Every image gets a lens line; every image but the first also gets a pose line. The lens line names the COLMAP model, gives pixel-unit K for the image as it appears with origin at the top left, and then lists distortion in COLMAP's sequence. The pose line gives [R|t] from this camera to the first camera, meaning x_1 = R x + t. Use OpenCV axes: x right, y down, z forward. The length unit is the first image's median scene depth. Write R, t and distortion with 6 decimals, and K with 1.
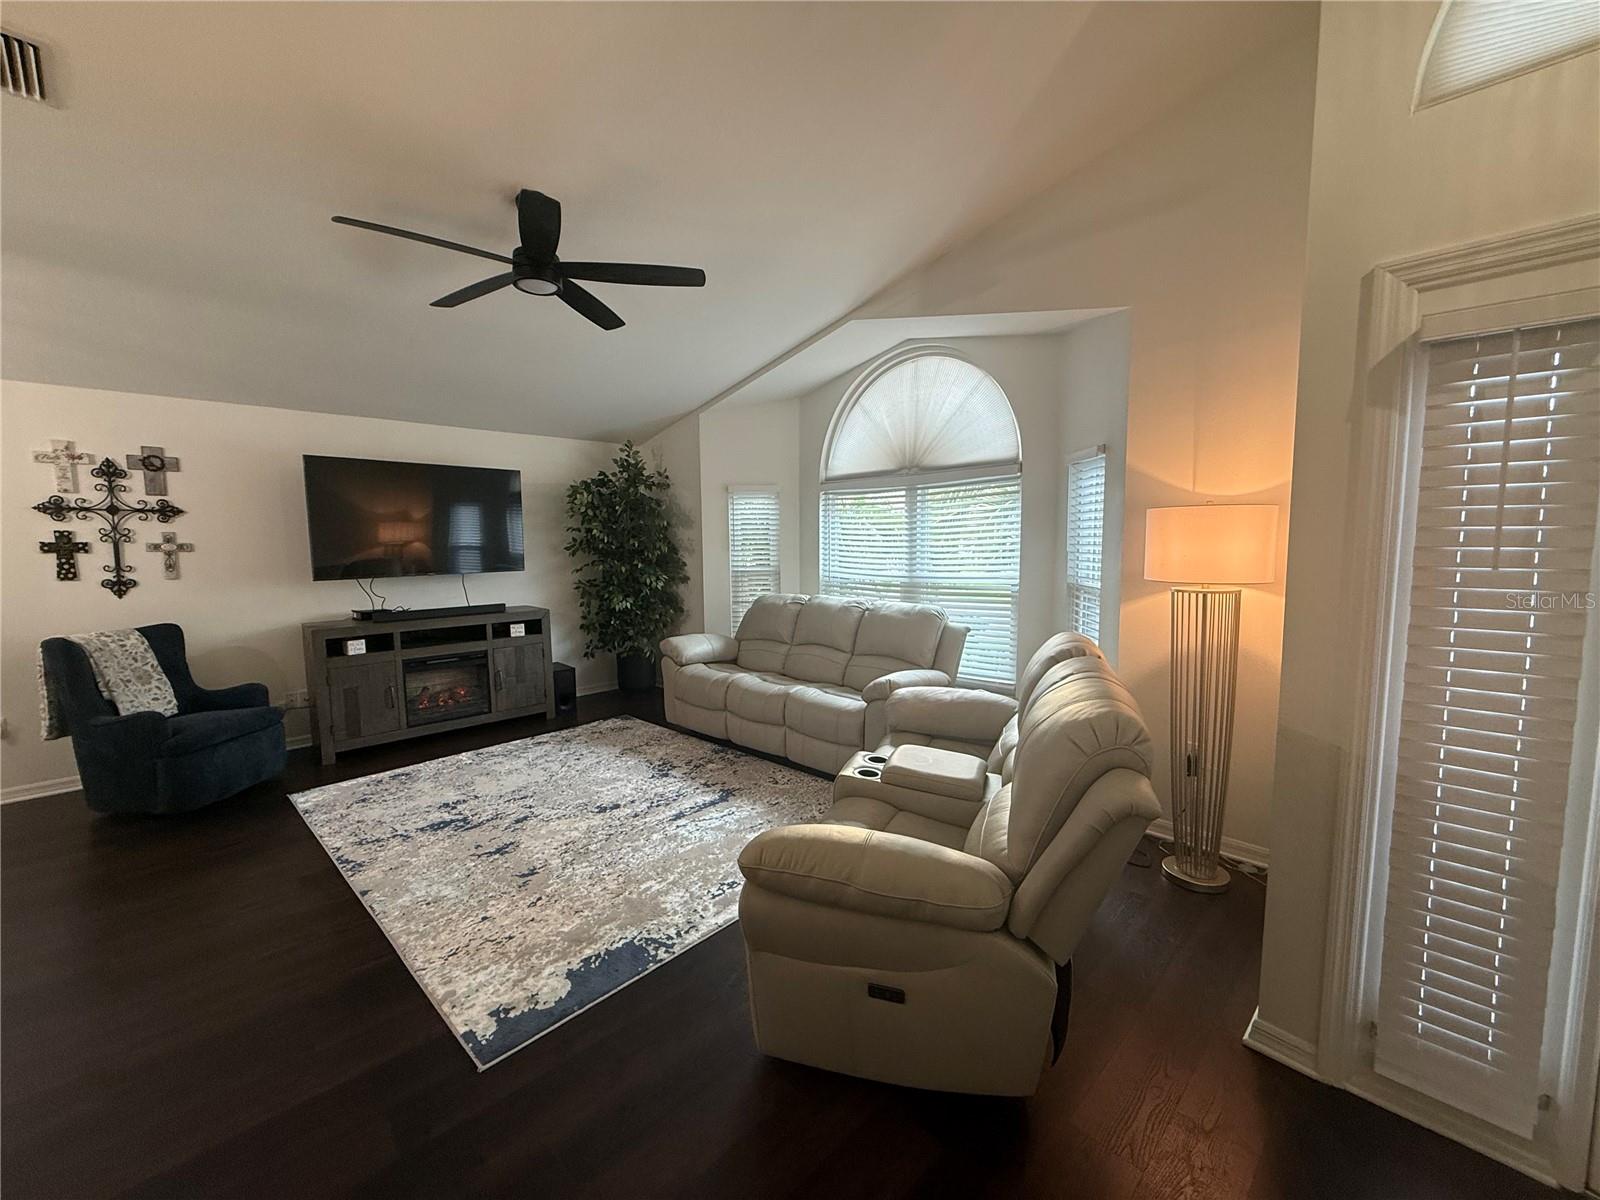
lens RADIAL K [[633.2, 0, 800.0], [0, 633.2, 600.0], [0, 0, 1]] dist [-0.000213, 0.000285]
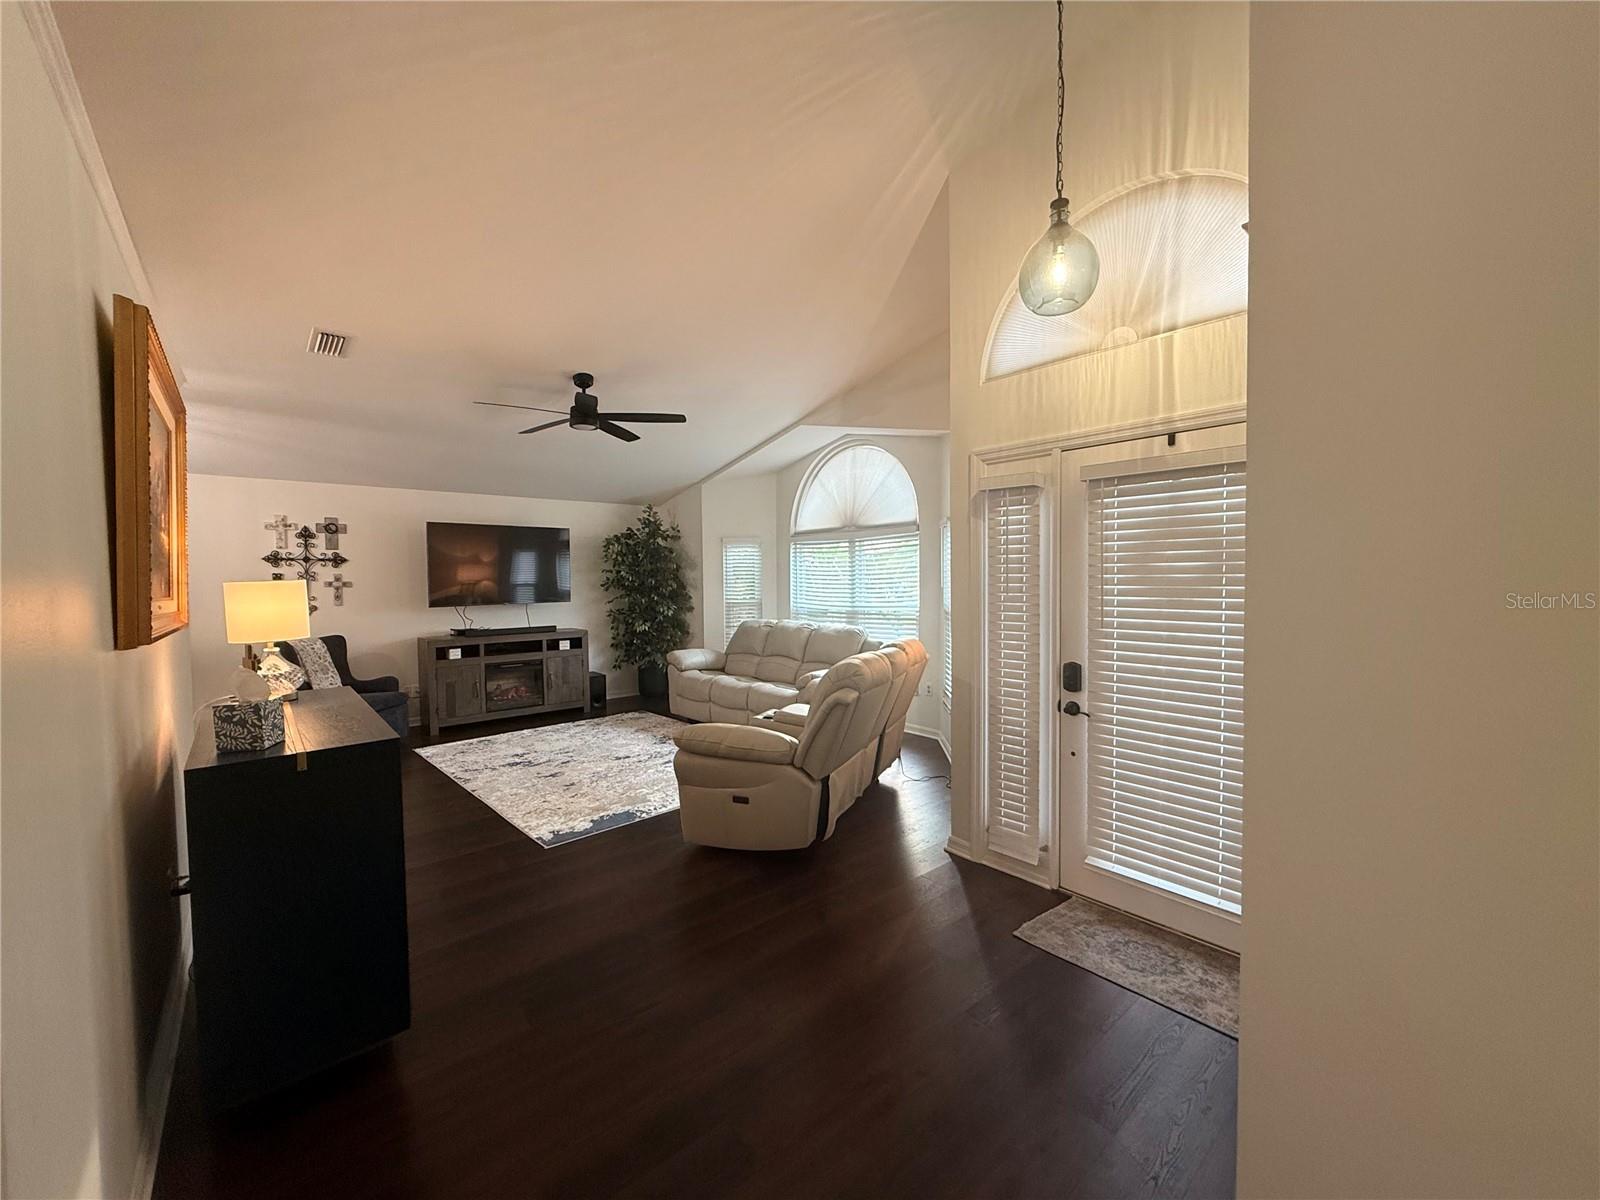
lens RADIAL K [[633.2, 0, 800.0], [0, 633.2, 600.0], [0, 0, 1]] dist [-0.000213, 0.000285]
pose [[0.998340, 0.001838, -0.057563, 0.170010], [-0.005246, 0.998237, -0.059116, 0.035456], [0.057352, 0.059320, 0.996590, -0.412097]]
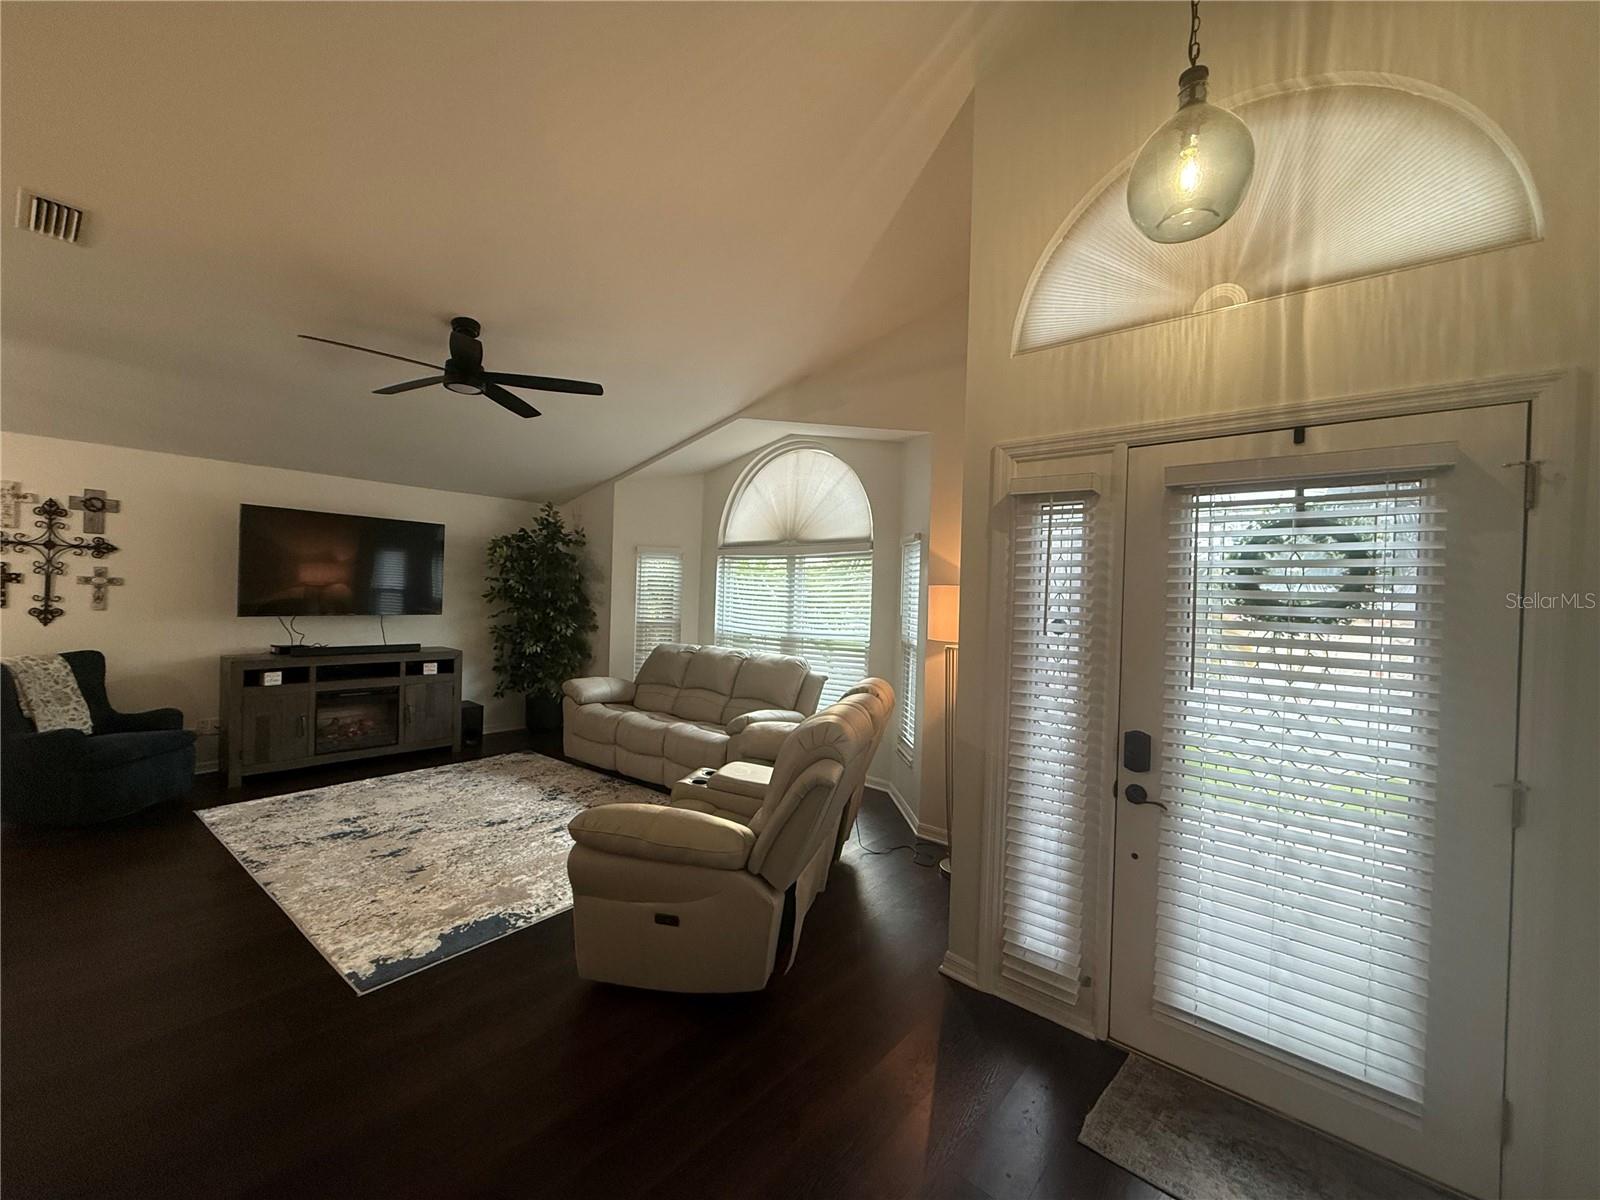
lens RADIAL K [[633.2, 0, 800.0], [0, 633.2, 600.0], [0, 0, 1]] dist [-0.000213, 0.000285]
pose [[0.995067, 0.039730, 0.090902, 0.104962], [-0.031539, 0.995458, -0.089831, 0.009613], [-0.094058, 0.086521, 0.991800, -0.190366]]
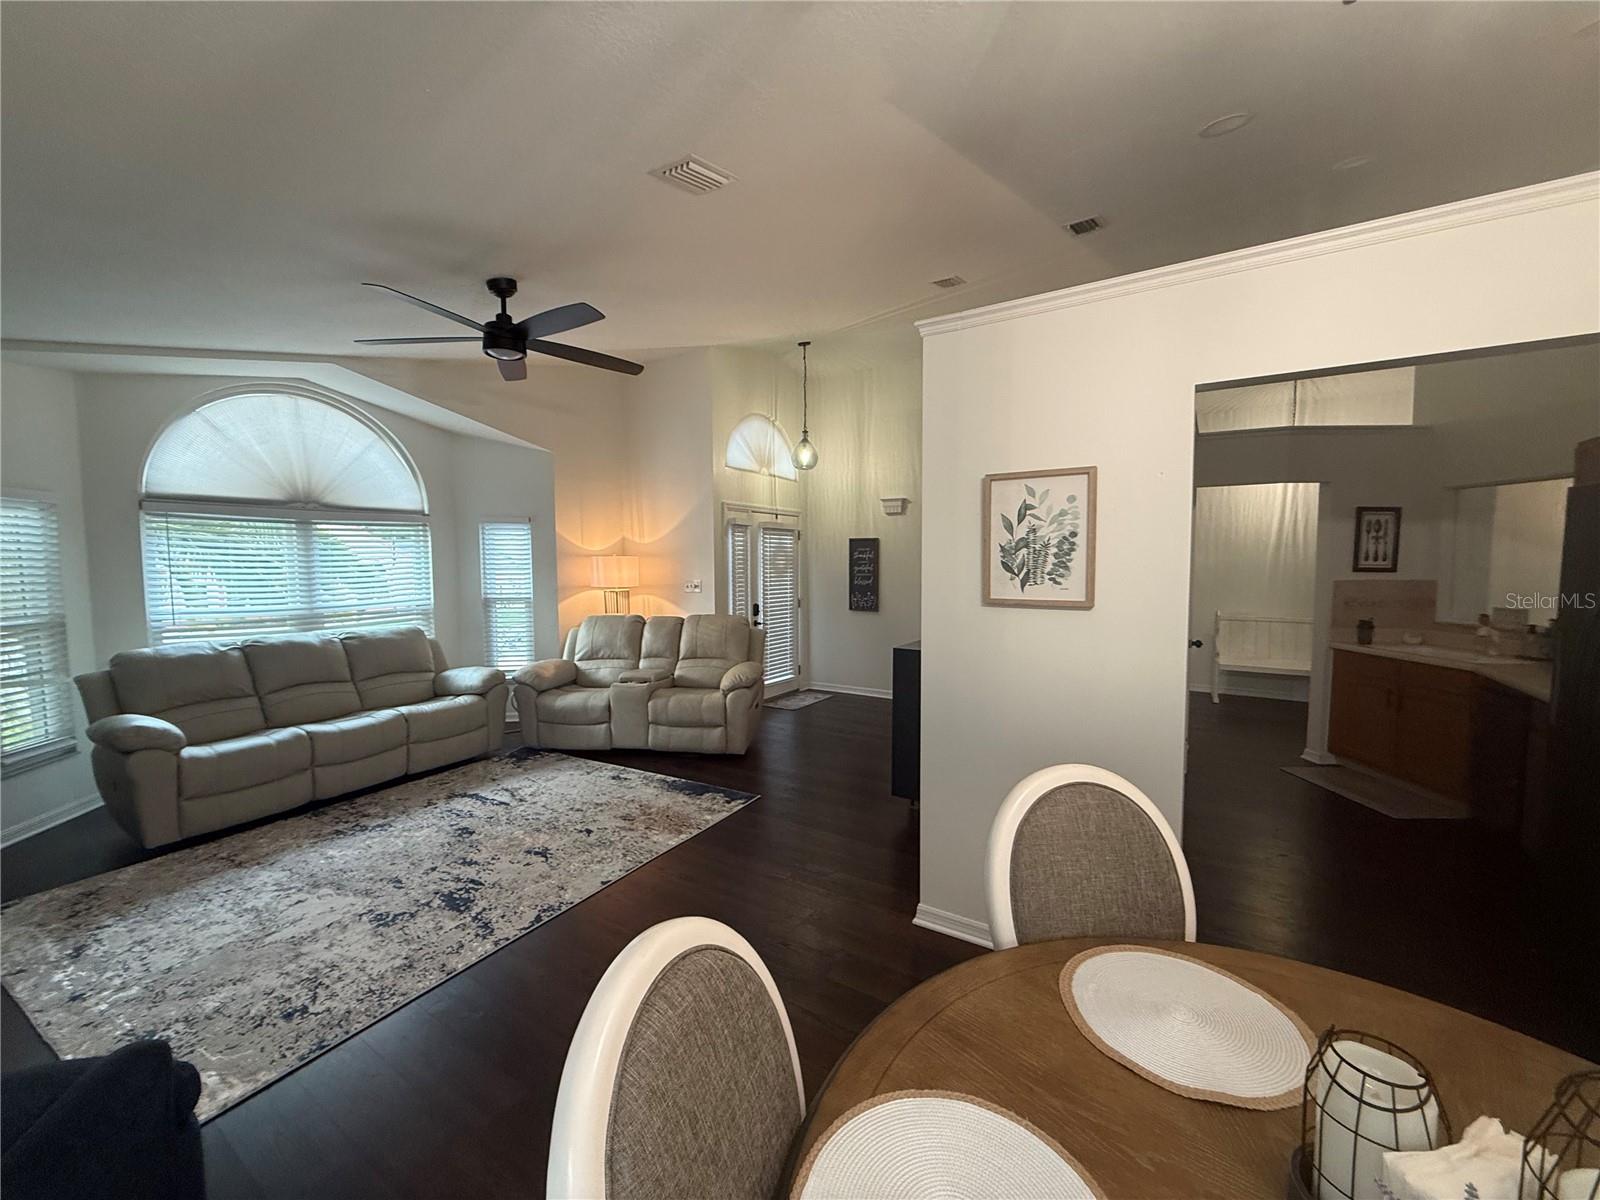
lens RADIAL K [[633.2, 0, 800.0], [0, 633.2, 600.0], [0, 0, 1]] dist [-0.000213, 0.000285]
pose [[-0.225241, -0.046938, 0.973172, -1.180769], [0.101325, 0.992294, 0.071312, -0.051909], [-0.969020, 0.114669, -0.218750, 0.548763]]
